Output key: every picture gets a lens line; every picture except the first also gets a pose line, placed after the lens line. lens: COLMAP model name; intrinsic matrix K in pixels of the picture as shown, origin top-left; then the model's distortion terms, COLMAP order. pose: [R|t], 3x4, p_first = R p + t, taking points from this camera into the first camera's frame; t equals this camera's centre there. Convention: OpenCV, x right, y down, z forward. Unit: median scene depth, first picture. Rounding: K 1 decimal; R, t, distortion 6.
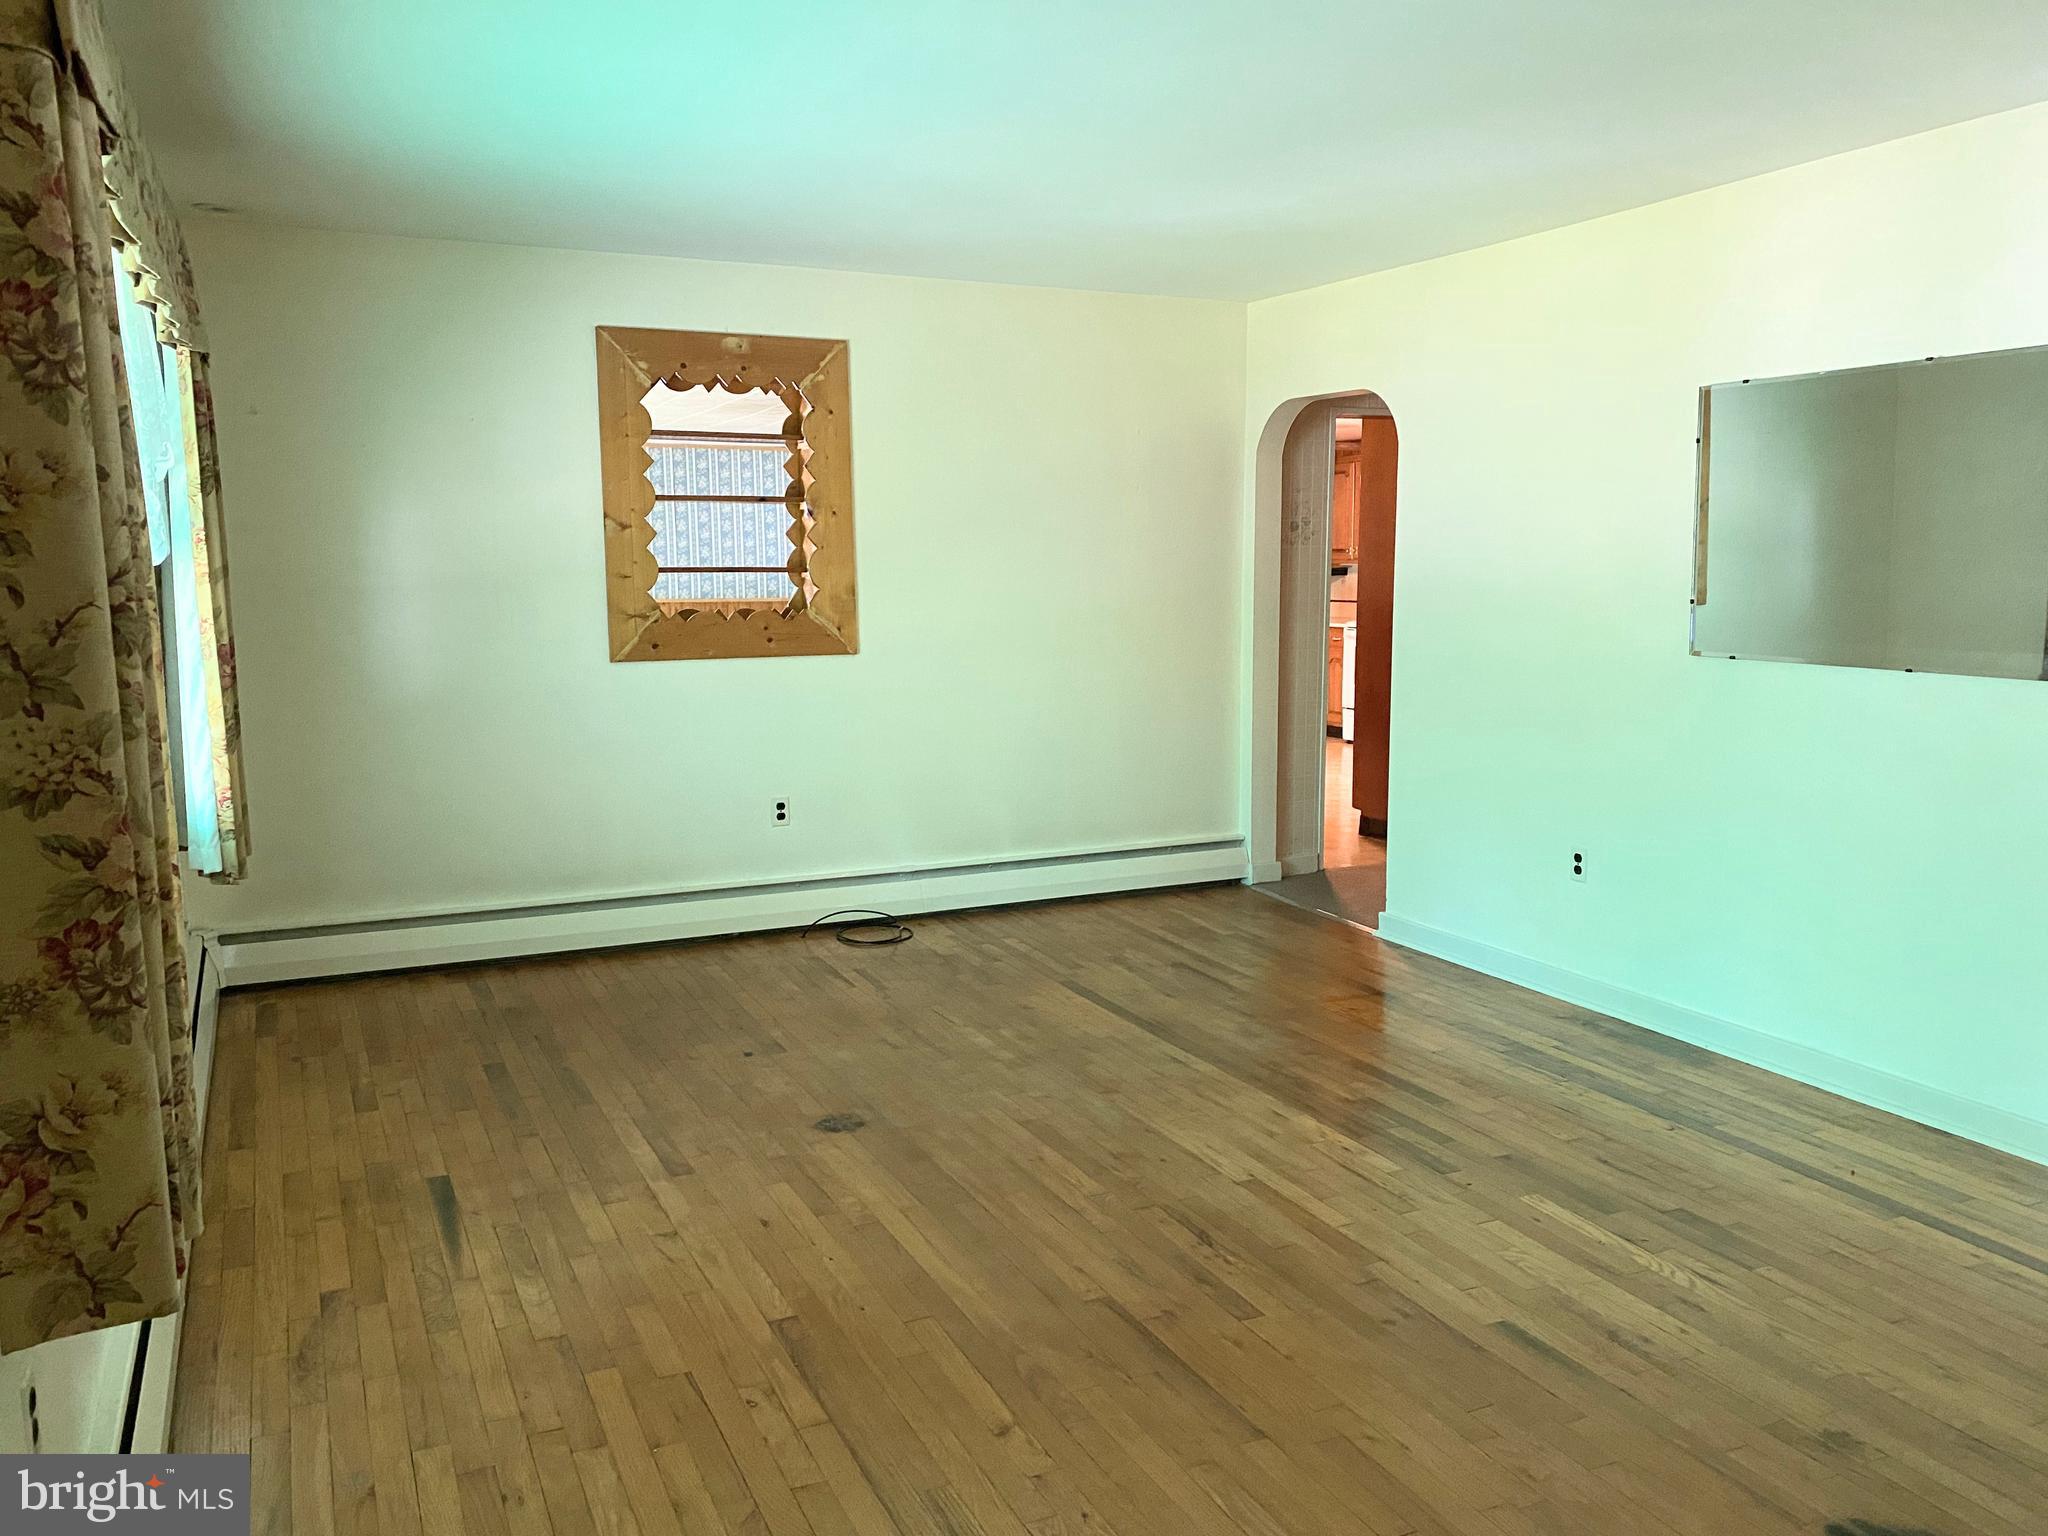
lens RADIAL K [[1561.7, 0, 1018.5], [0, 1561.7, 776.9], [0, 0, 1]] dist [0.053862, -0.059040]
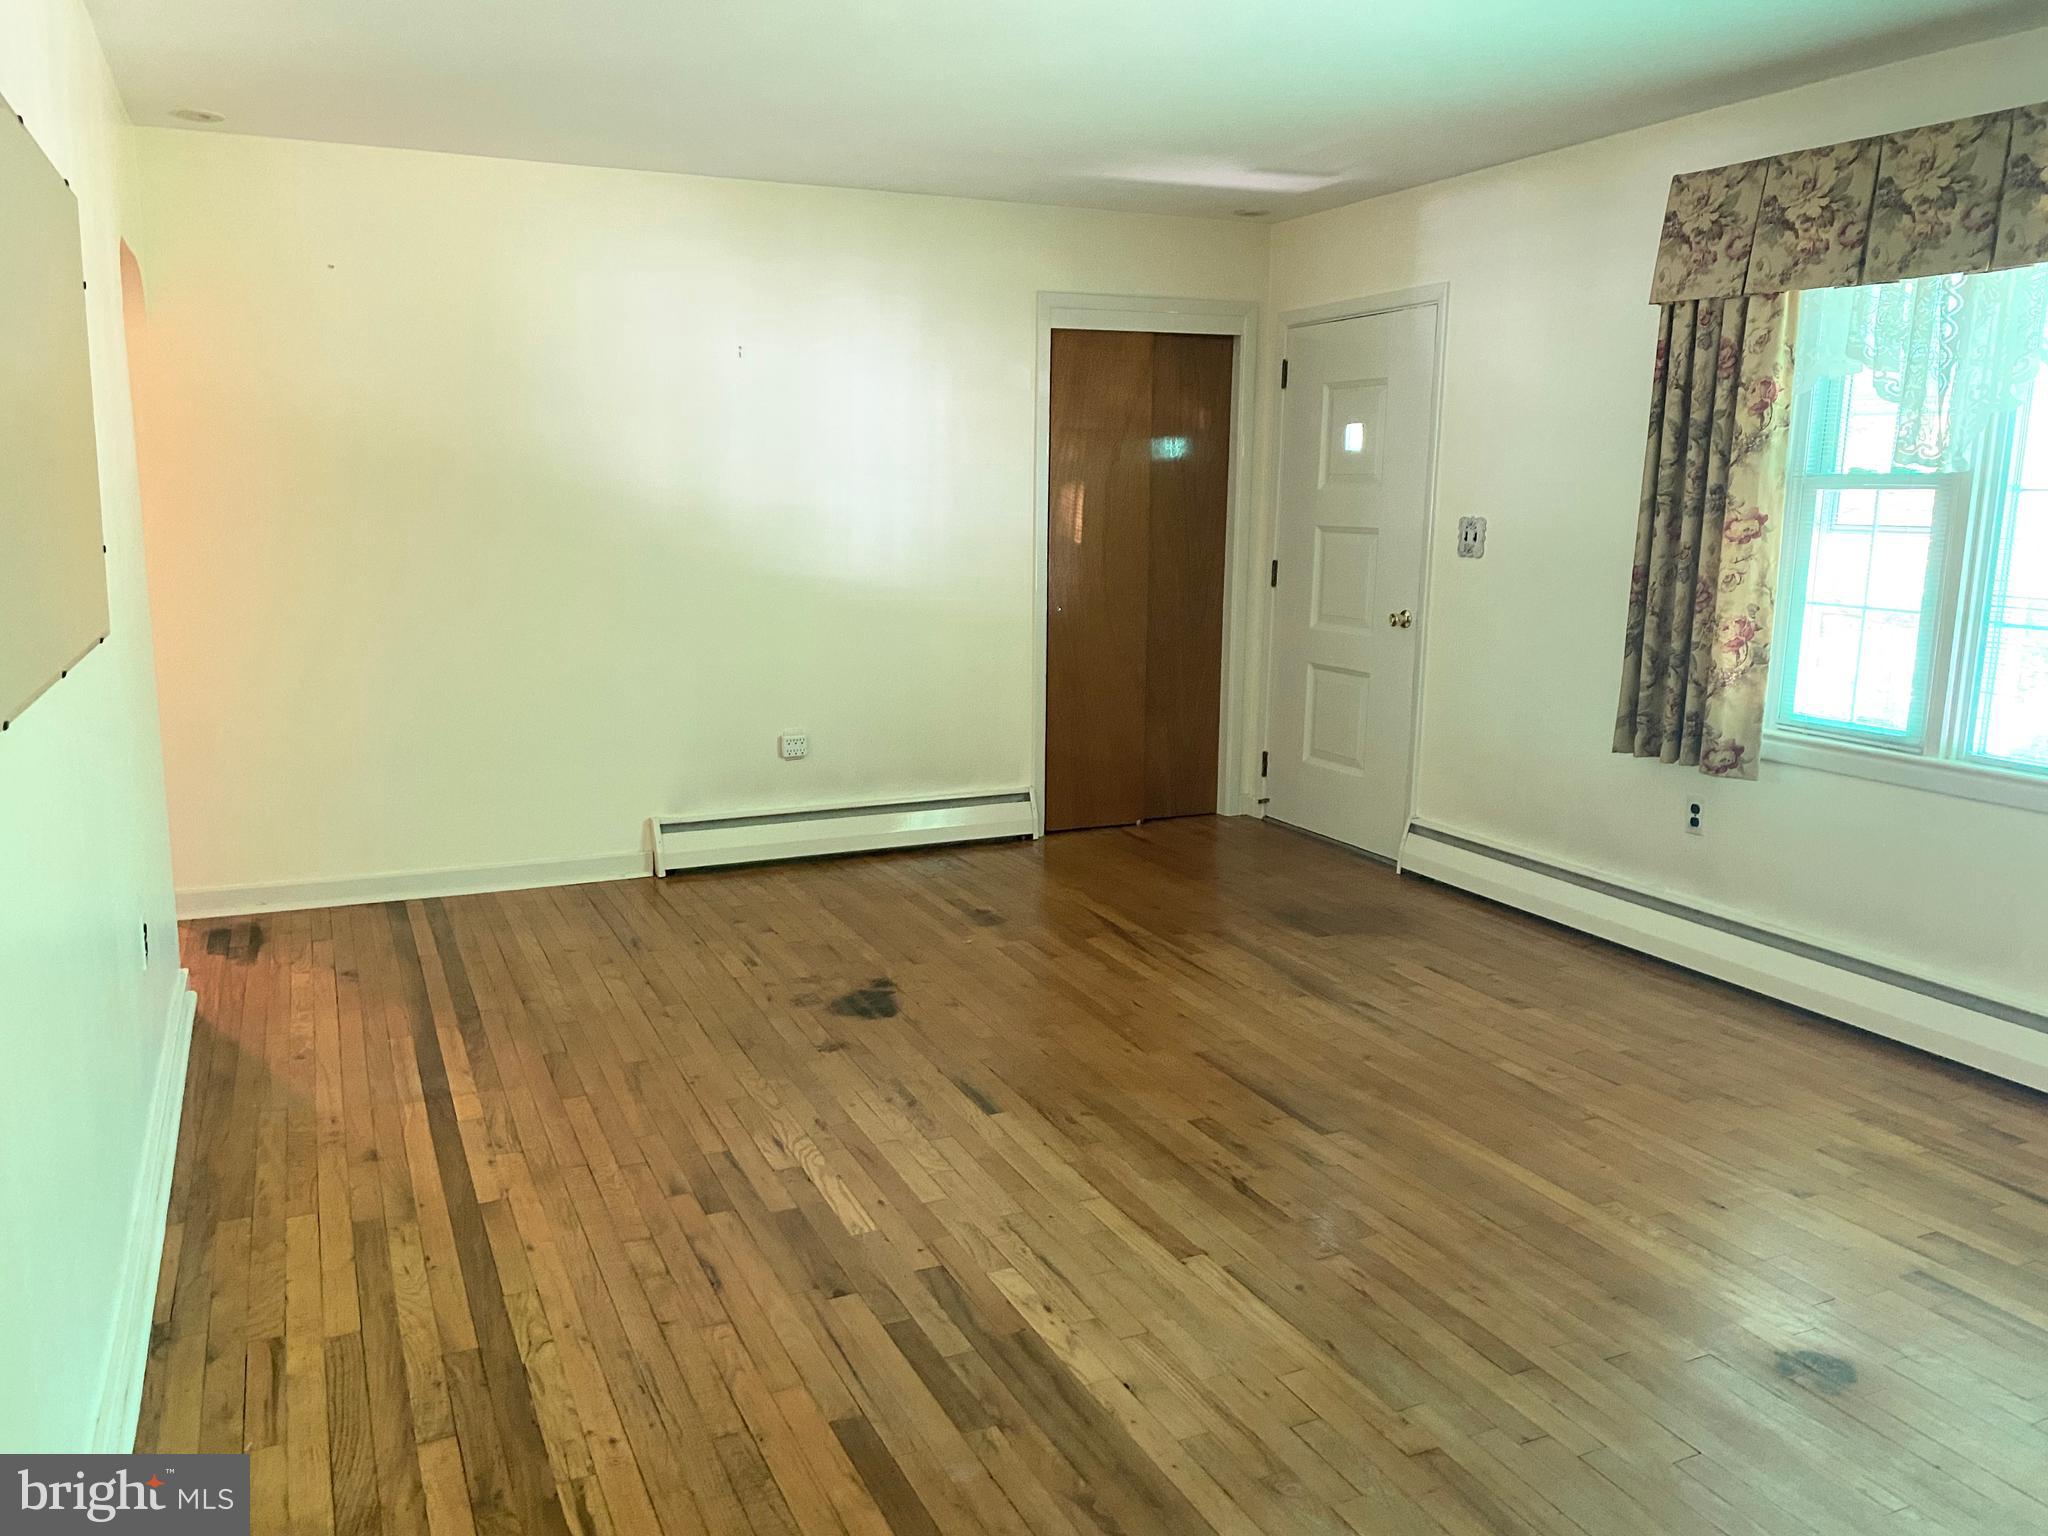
lens RADIAL K [[1584.9, 0, 1024.0], [0, 1584.9, 768.0], [0, 0, 1]] dist [0.027765, -0.007760]
pose [[-0.999988, -0.003560, -0.003443, 0.234409], [-0.004464, 0.949008, 0.315219, -0.237615], [0.002145, 0.315230, -0.949013, 1.691432]]
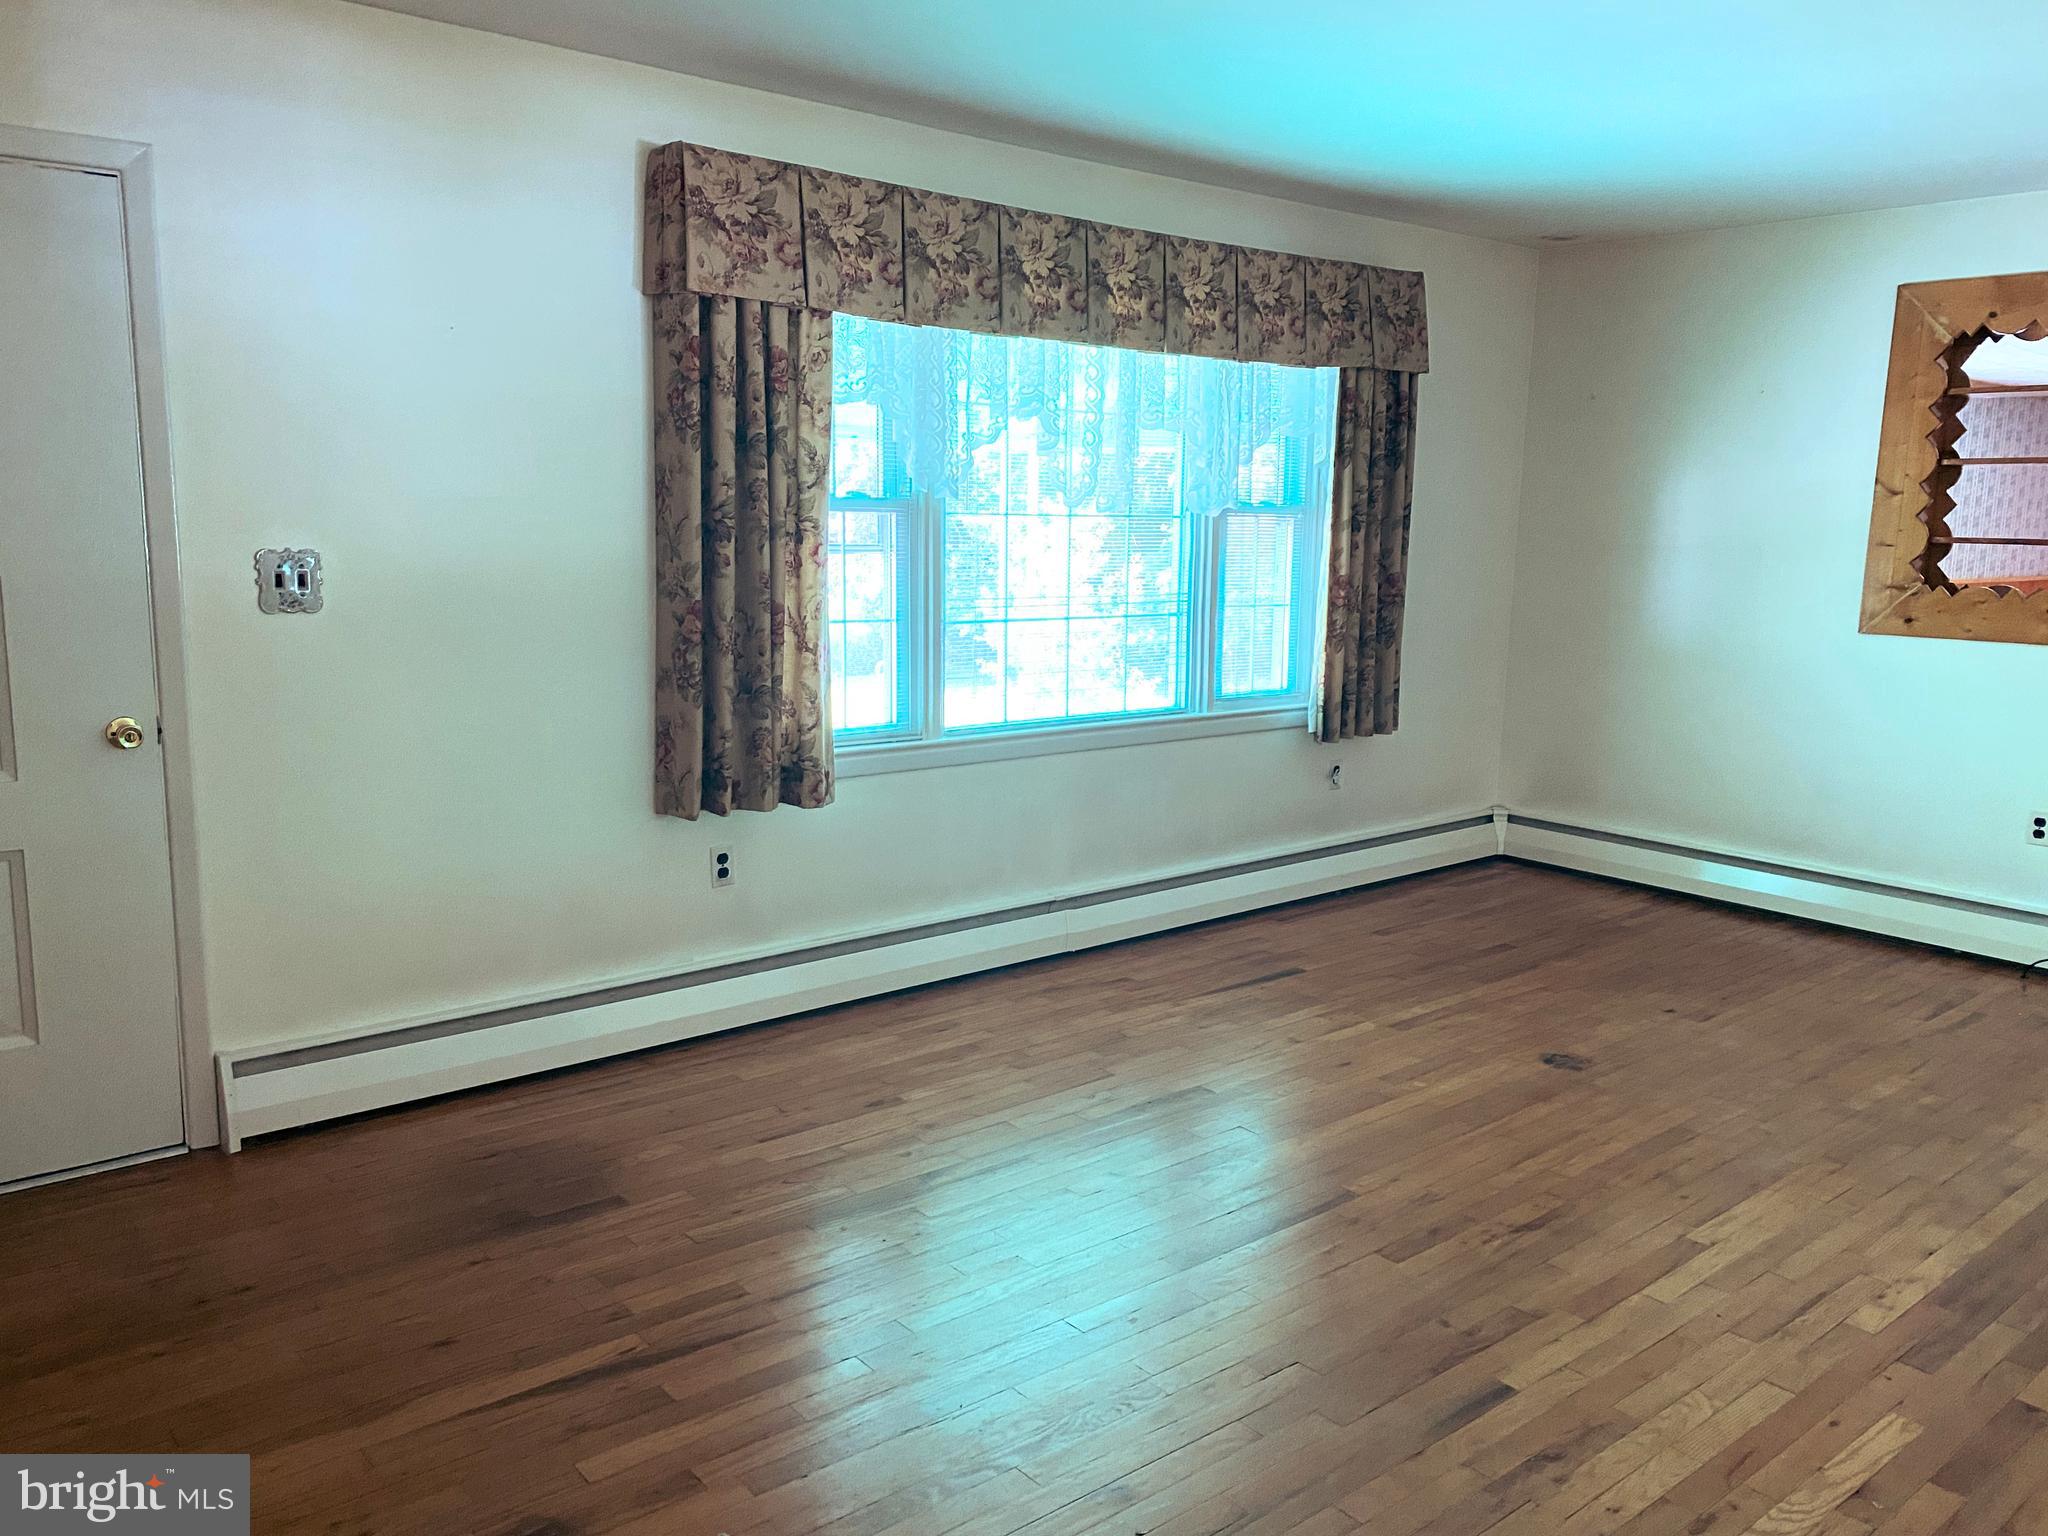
lens RADIAL K [[1561.7, 0, 1018.5], [0, 1561.7, 776.9], [0, 0, 1]] dist [0.053862, -0.059040]
pose [[0.270384, 0.177455, -0.946257, 0.827841], [-0.159327, 0.977561, 0.137799, -0.057816], [0.949477, 0.113505, 0.292591, 0.353034]]
